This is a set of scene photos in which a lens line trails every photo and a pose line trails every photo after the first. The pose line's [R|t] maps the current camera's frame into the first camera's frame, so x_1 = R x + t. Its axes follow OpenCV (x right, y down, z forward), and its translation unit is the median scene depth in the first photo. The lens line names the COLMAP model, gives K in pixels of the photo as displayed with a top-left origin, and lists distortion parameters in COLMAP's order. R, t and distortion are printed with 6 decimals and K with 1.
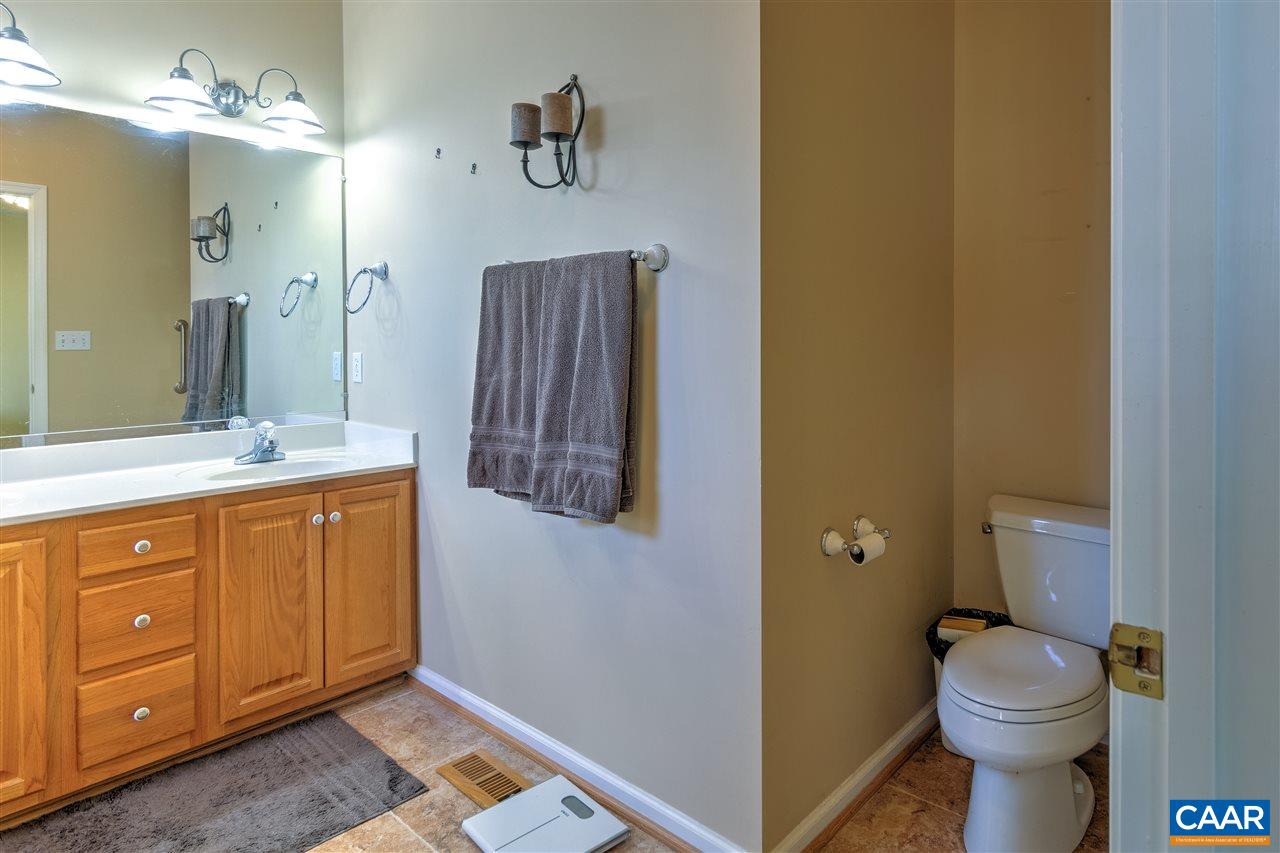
lens RADIAL K [[707.9, 0, 700.2], [0, 707.9, 351.9], [0, 0, 1]] dist [-0.001810, 0.000763]
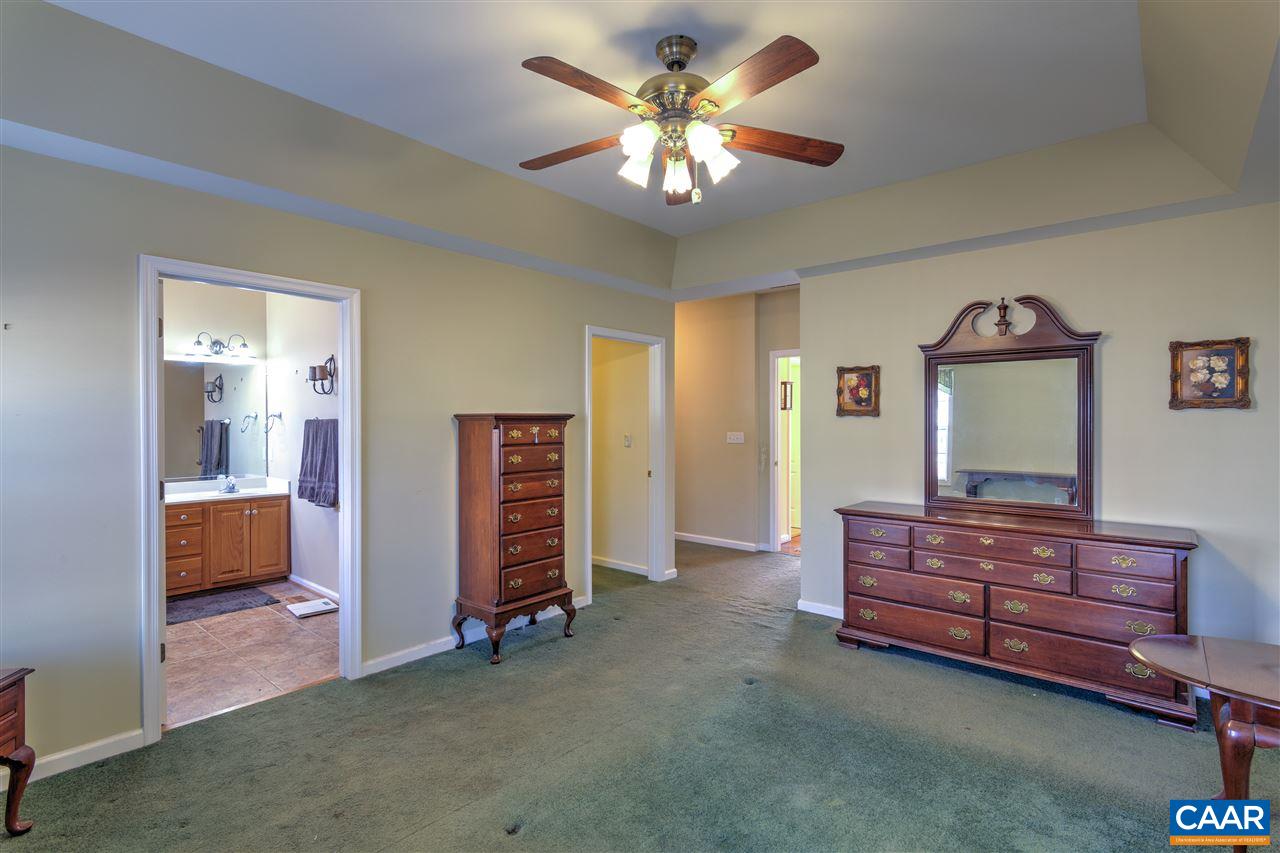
lens RADIAL K [[617.5, 0, 637.0], [0, 617.5, 424.9], [0, 0, 1]] dist [0.001659, -0.000752]
pose [[0.999710, -0.000438, -0.024060, 0.940114], [0.000317, 0.999987, -0.005036, -0.078187], [0.024062, 0.005027, 0.999698, -1.239177]]
